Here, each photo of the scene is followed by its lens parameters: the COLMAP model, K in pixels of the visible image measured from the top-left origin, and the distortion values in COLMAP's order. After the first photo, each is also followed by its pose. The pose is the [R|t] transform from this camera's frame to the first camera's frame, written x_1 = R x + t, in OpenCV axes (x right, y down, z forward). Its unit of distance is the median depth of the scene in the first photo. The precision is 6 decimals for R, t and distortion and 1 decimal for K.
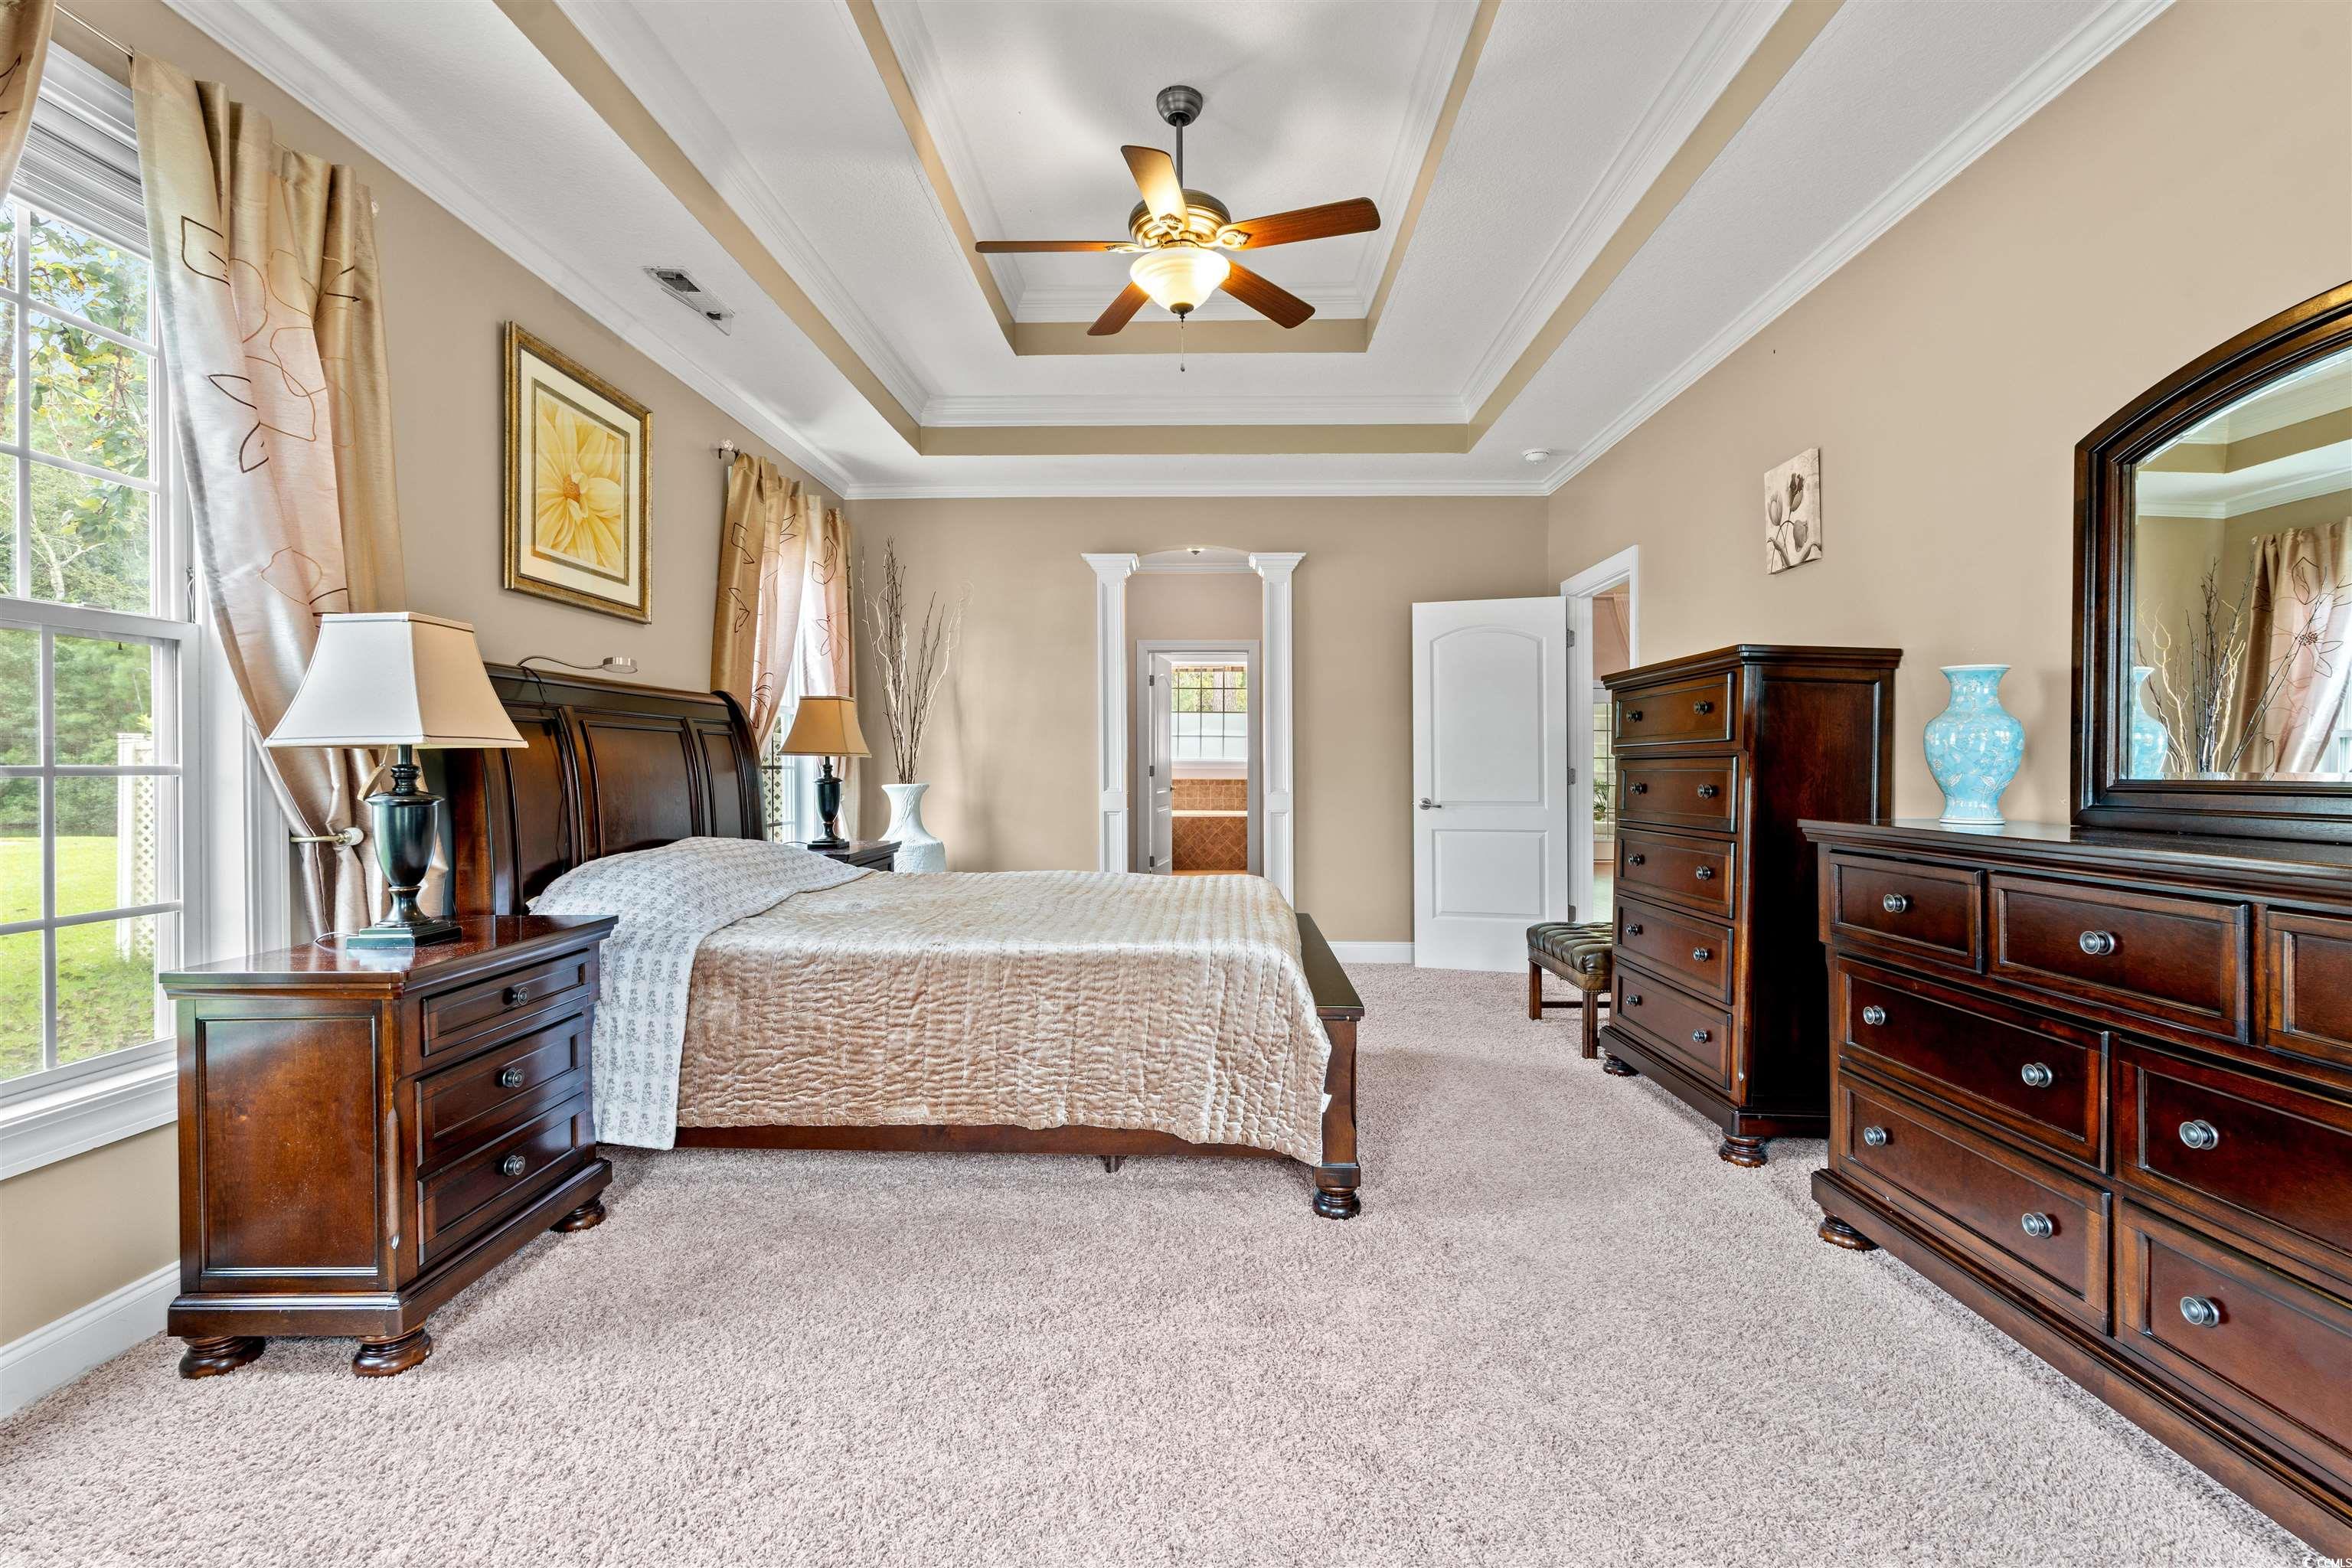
lens RADIAL K [[1075.0, 0, 1176.0], [0, 1075.0, 784.0], [0, 0, 1]] dist [-0.000670, -0.000042]
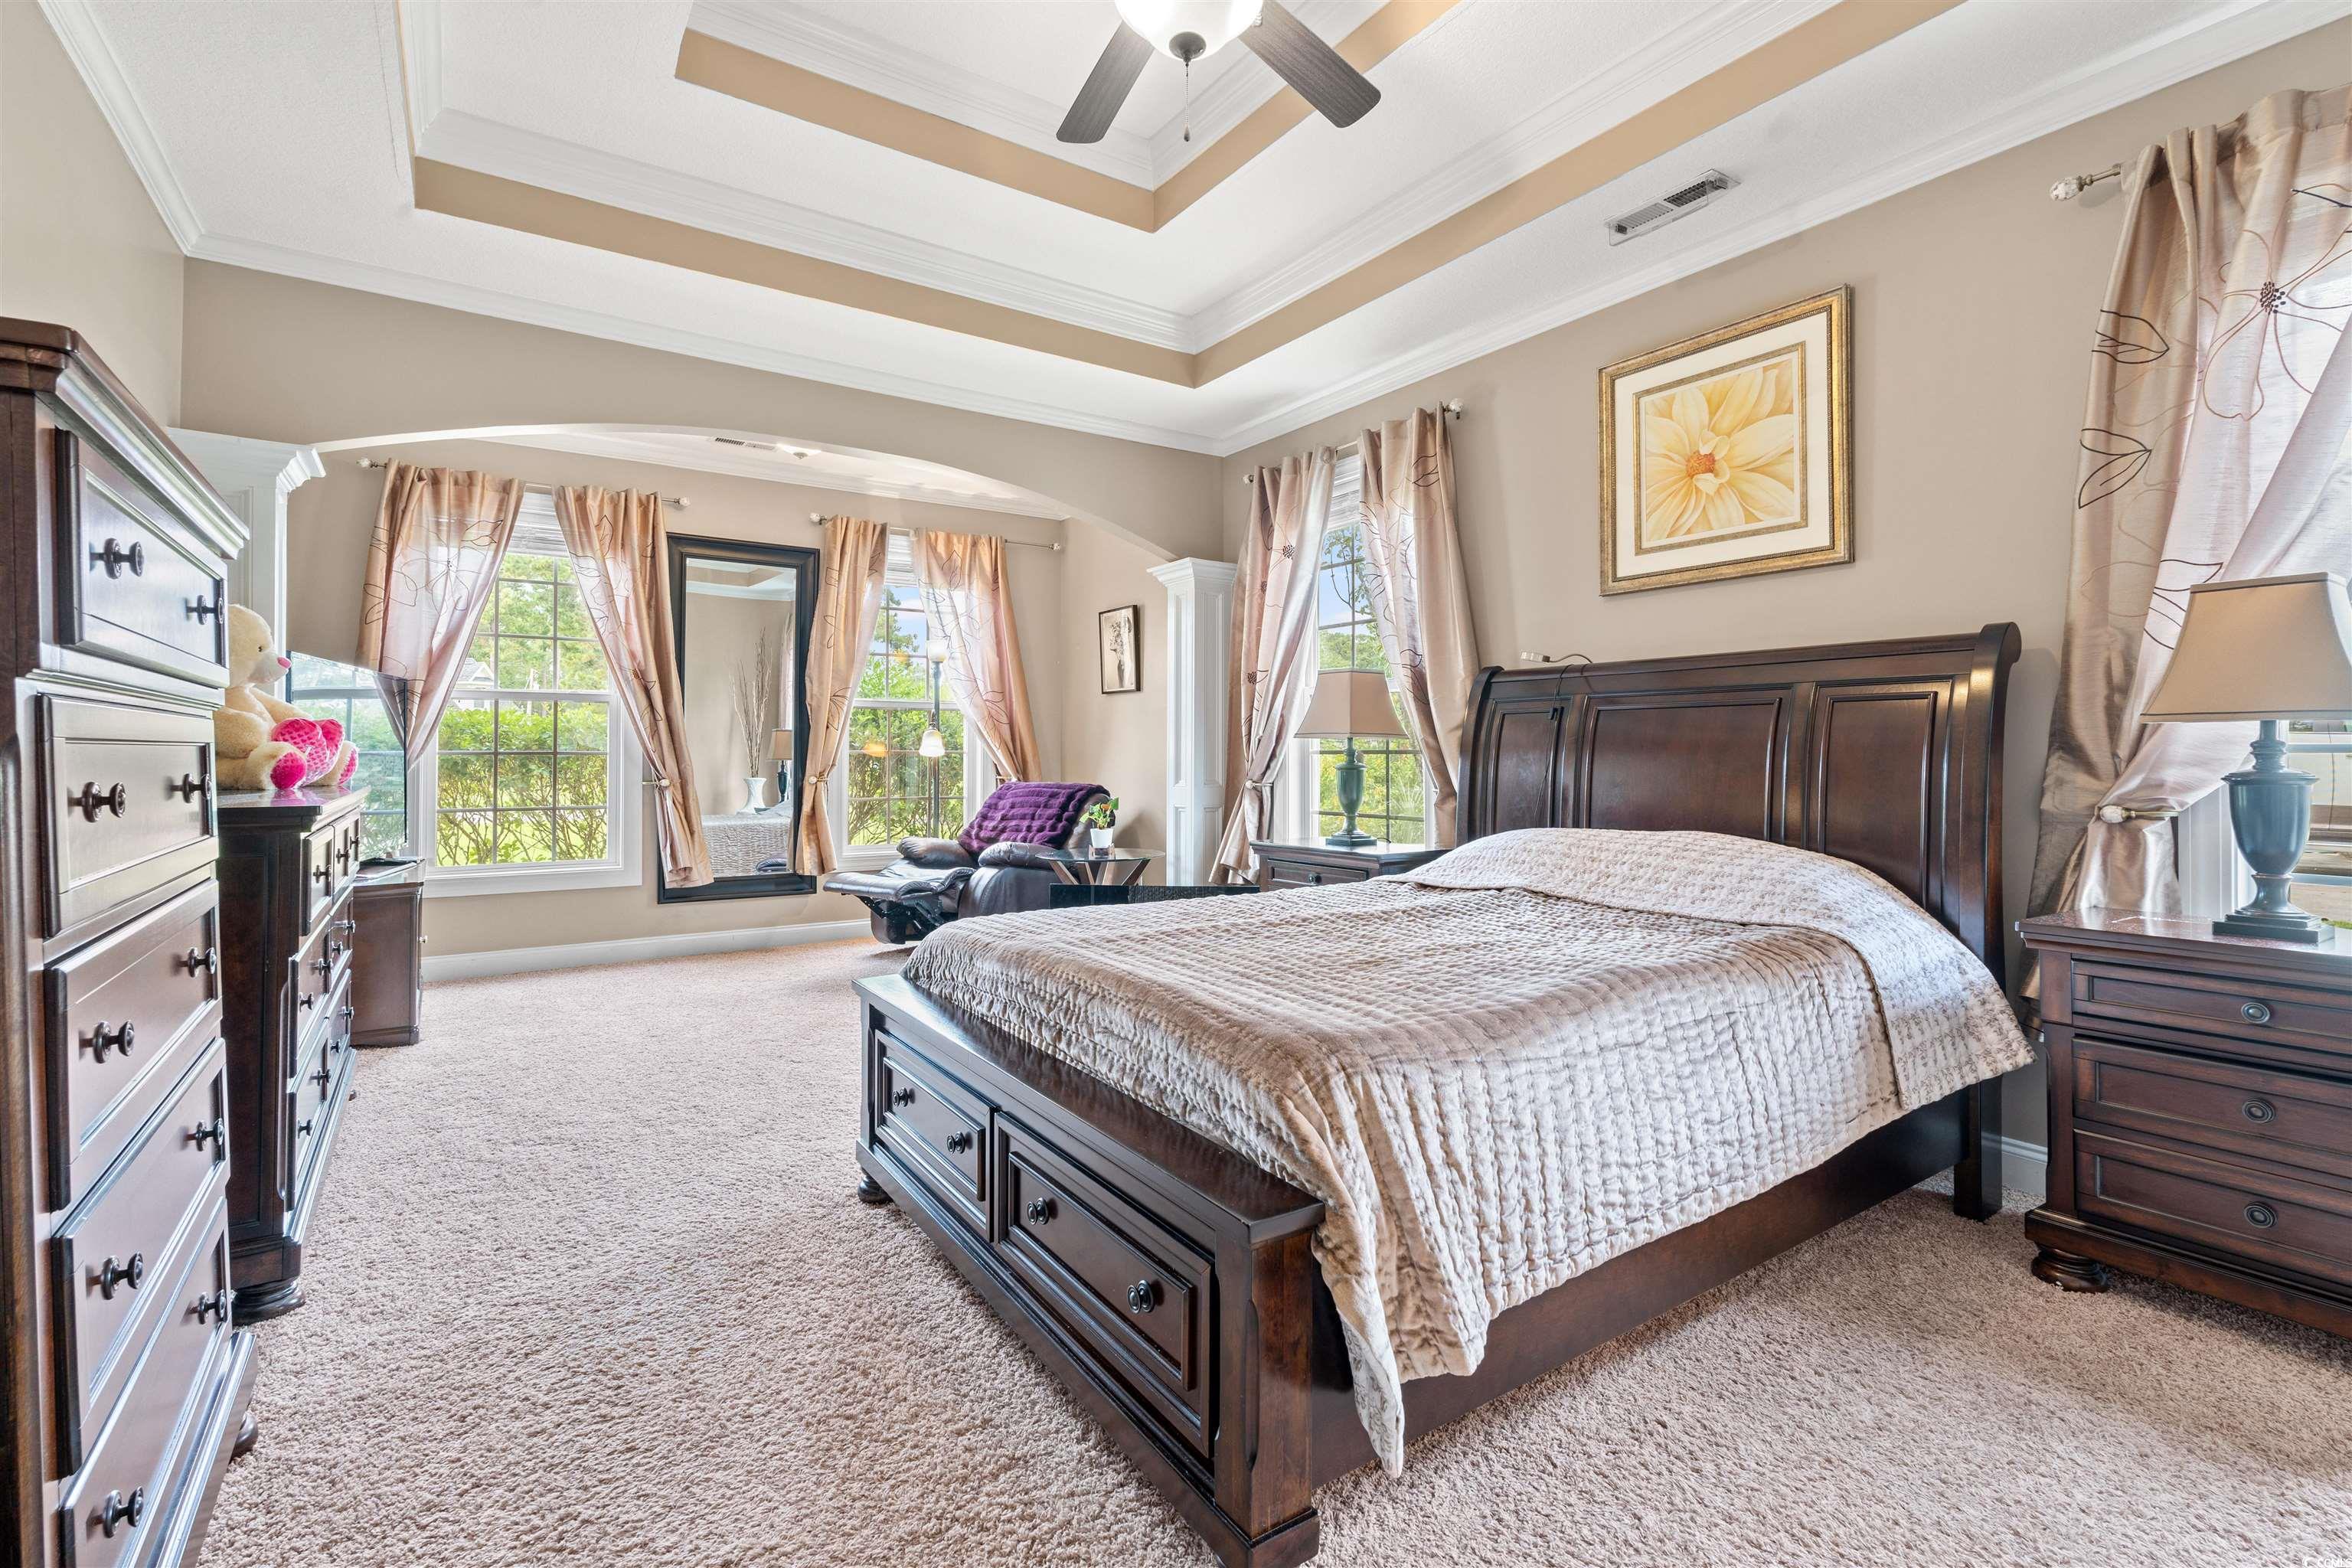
lens RADIAL K [[1075.0, 0, 1176.0], [0, 1075.0, 784.0], [0, 0, 1]] dist [-0.000670, -0.000042]
pose [[-0.815389, 0.021483, -0.578515, 0.407823], [-0.006021, 0.998942, 0.045581, -0.029814], [0.578883, 0.040650, -0.814397, 1.630687]]
